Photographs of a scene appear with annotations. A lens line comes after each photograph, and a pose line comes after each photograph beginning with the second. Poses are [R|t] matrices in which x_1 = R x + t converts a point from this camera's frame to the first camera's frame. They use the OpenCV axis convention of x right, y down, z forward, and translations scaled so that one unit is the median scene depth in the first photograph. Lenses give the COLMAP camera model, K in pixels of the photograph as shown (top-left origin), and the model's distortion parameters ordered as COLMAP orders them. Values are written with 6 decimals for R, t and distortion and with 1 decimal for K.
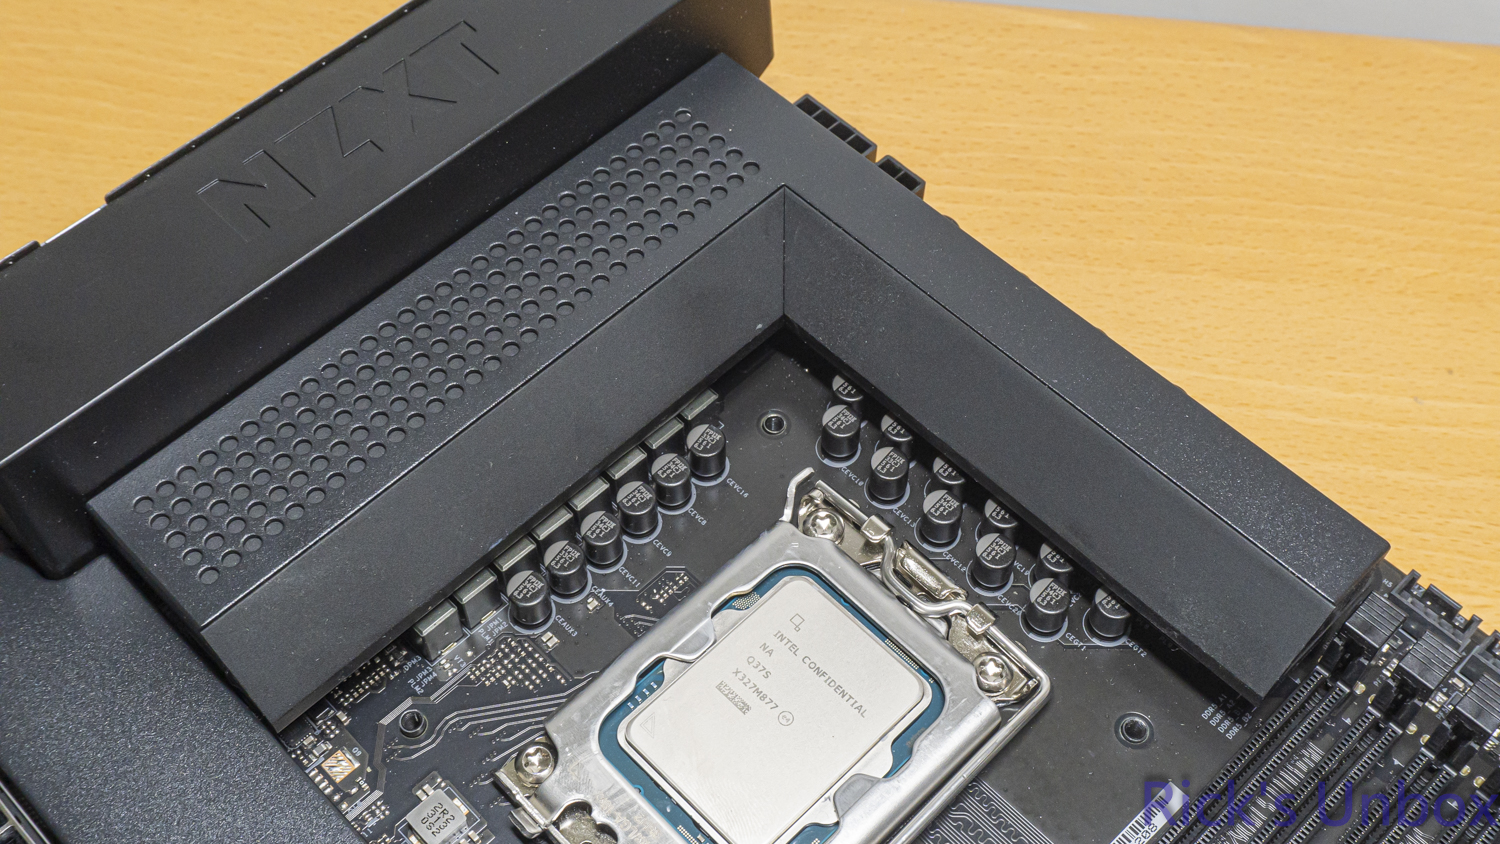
lens RADIAL K [[1752.2, 0, 750.0], [0, 1752.2, 422.0], [0, 0, 1]] dist [0.027155, 0.030181]
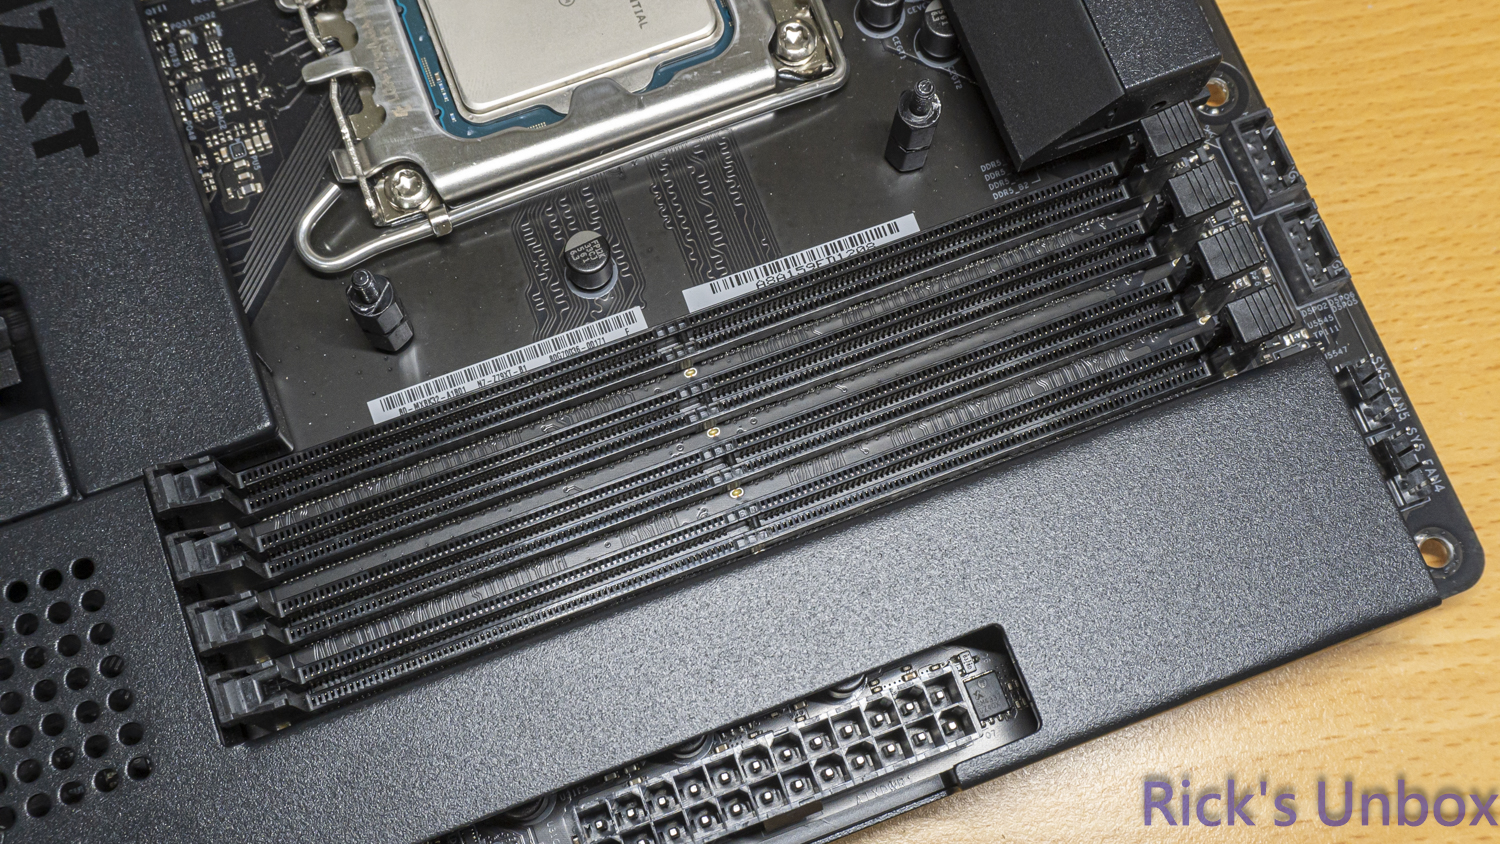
lens RADIAL K [[1752.2, 0, 750.0], [0, 1752.2, 422.0], [0, 0, 1]] dist [0.027155, 0.030181]
pose [[0.914491, 0.394465, -0.090015, 0.285297], [-0.347445, 0.879621, 0.324883, 0.025493], [0.207334, -0.265827, 0.941461, 0.055188]]
